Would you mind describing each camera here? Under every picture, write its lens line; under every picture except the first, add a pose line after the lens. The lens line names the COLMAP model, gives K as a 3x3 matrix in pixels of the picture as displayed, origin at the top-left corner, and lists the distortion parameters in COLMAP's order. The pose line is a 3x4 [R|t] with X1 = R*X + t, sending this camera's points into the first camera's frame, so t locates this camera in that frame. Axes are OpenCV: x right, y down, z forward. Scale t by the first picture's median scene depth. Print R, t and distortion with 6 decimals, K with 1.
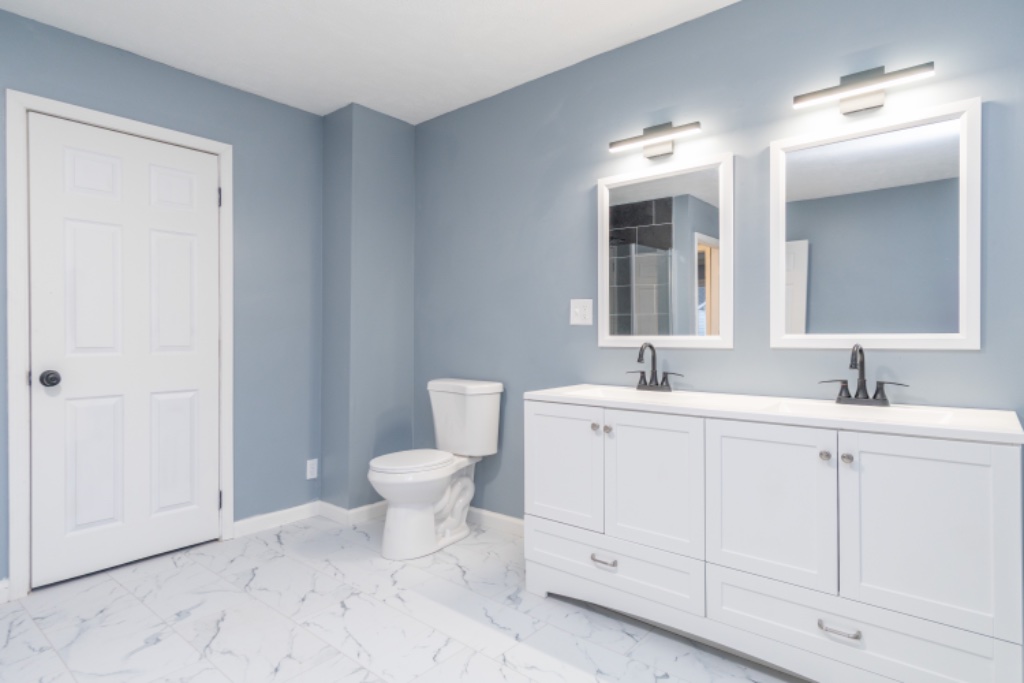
lens RADIAL K [[543.9, 0, 510.5], [0, 543.9, 344.6], [0, 0, 1]] dist [-0.001077, -0.000670]
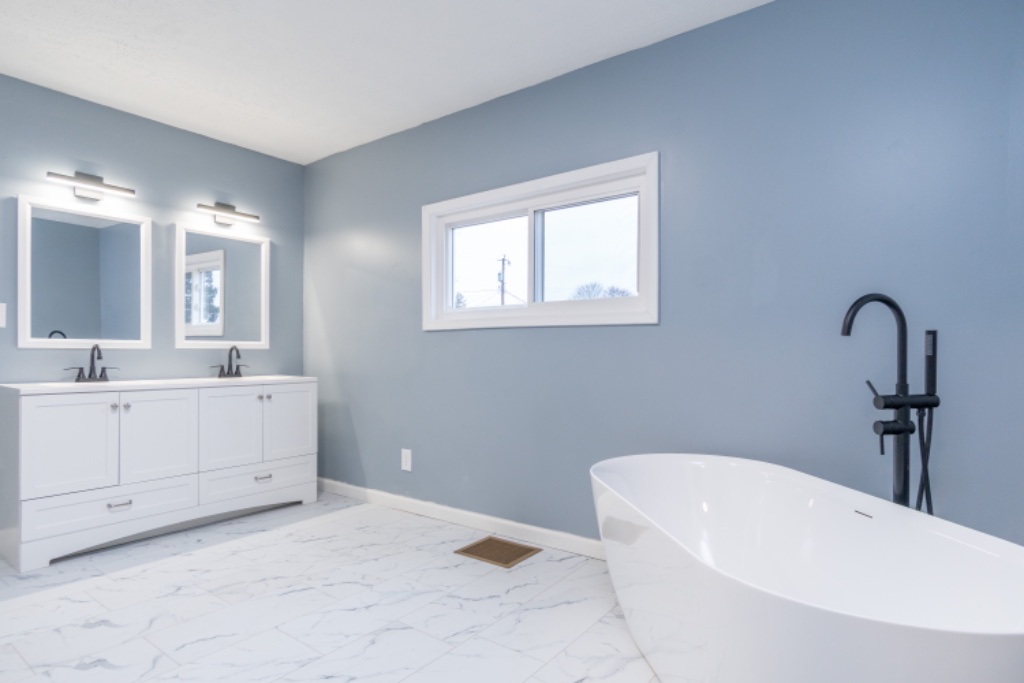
lens RADIAL K [[541.3, 0, 512.4], [0, 541.3, 345.3], [0, 0, 1]] dist [0.000056, 0.000035]
pose [[-0.058042, 0.005312, 0.998300, -1.122911], [0.002211, 0.999984, -0.005193, 0.006221], [-0.998312, 0.001905, -0.058053, 0.085365]]
